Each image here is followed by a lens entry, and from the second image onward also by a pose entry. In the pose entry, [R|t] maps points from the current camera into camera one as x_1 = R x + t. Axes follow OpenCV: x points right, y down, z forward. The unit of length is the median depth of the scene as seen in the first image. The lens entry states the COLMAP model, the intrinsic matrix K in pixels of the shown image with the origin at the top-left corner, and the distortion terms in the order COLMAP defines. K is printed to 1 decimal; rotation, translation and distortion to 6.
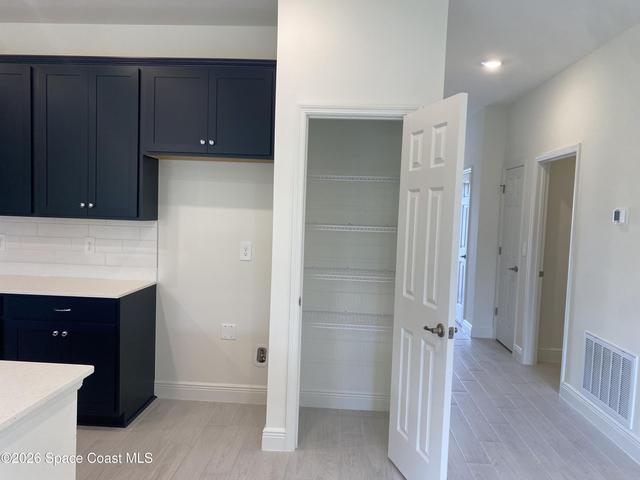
lens RADIAL K [[485.4, 0, 321.0], [0, 485.4, 242.6], [0, 0, 1]] dist [0.040067, -0.056122]
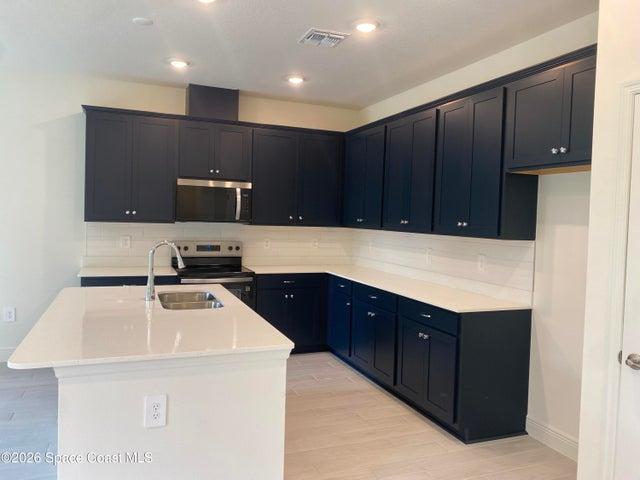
lens RADIAL K [[485.4, 0, 321.3], [0, 485.4, 235.5], [0, 0, 1]] dist [0.040067, -0.056122]
pose [[0.457566, 0.018297, -0.888987, 0.310087], [-0.081639, 0.996430, -0.021512, -0.002135], [0.885420, 0.082419, 0.457426, 0.216564]]
